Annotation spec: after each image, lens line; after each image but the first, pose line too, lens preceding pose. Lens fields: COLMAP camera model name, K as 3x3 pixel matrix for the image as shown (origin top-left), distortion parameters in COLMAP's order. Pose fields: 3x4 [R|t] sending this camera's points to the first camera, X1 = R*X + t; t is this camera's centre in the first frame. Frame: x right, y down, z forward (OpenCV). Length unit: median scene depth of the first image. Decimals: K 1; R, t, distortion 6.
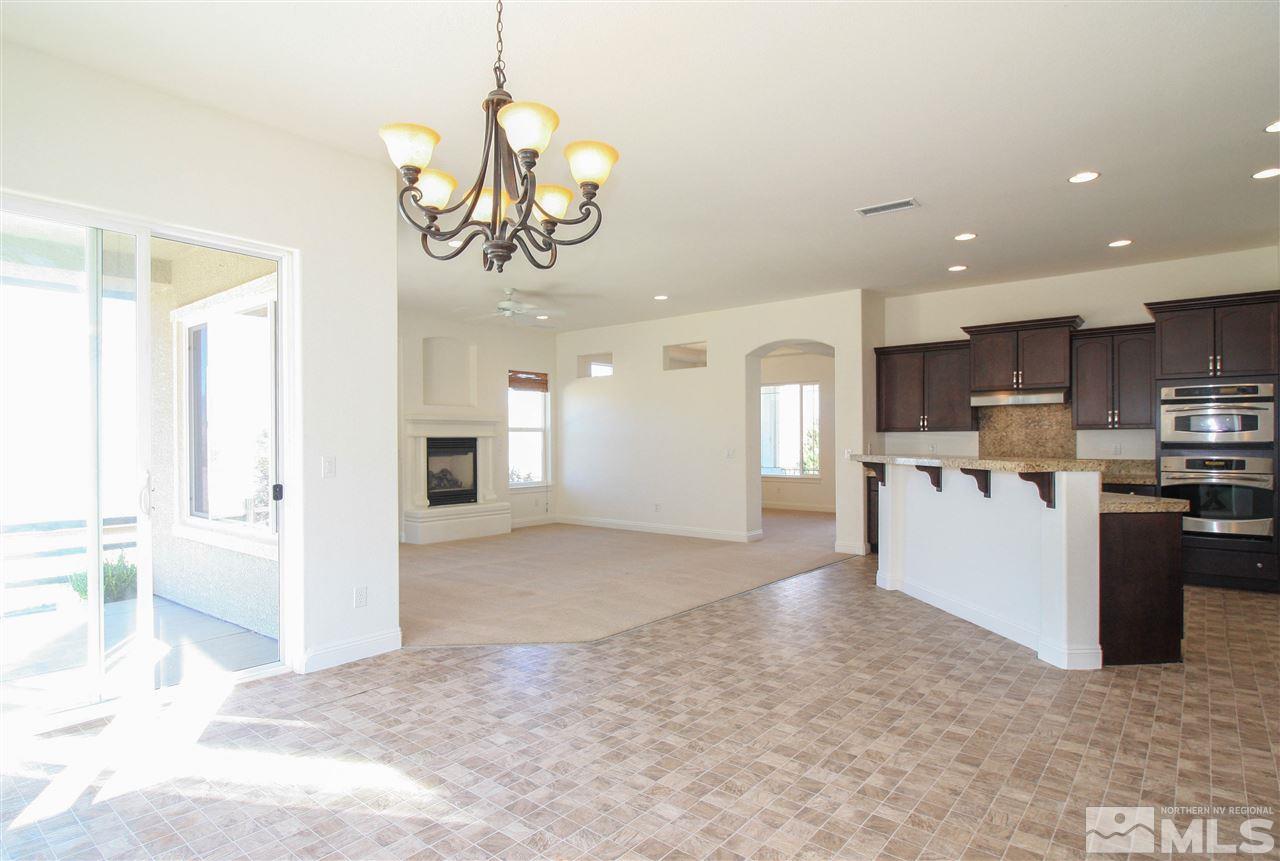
lens RADIAL K [[663.5, 0, 634.3], [0, 663.5, 438.9], [0, 0, 1]] dist [-0.002327, -0.002569]
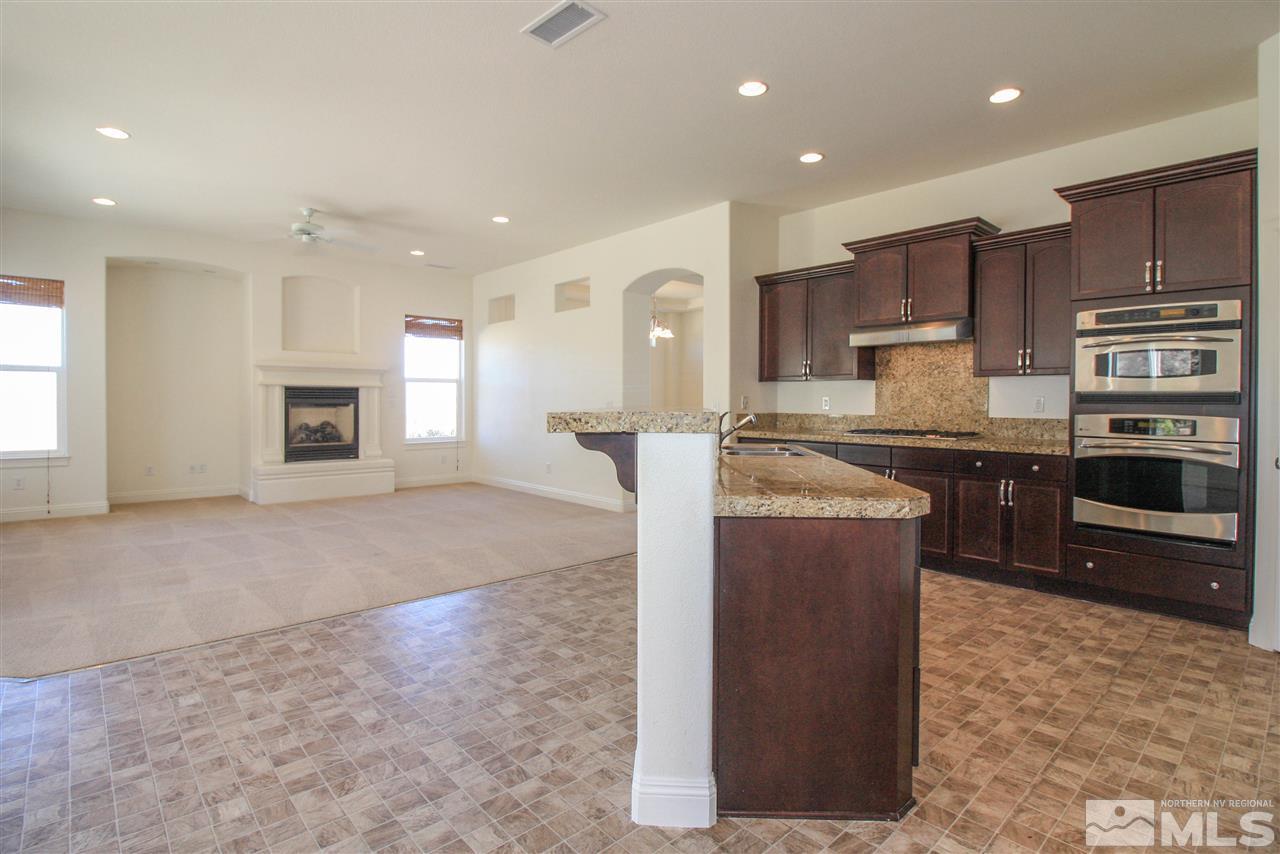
lens RADIAL K [[619.0, 0, 660.4], [0, 619.0, 399.9], [0, 0, 1]] dist [-0.006054, -0.001624]
pose [[0.994340, 0.010309, -0.105746, 0.399679], [-0.010084, 0.999946, 0.002661, 0.013208], [0.105768, -0.001580, 0.994390, 0.298316]]
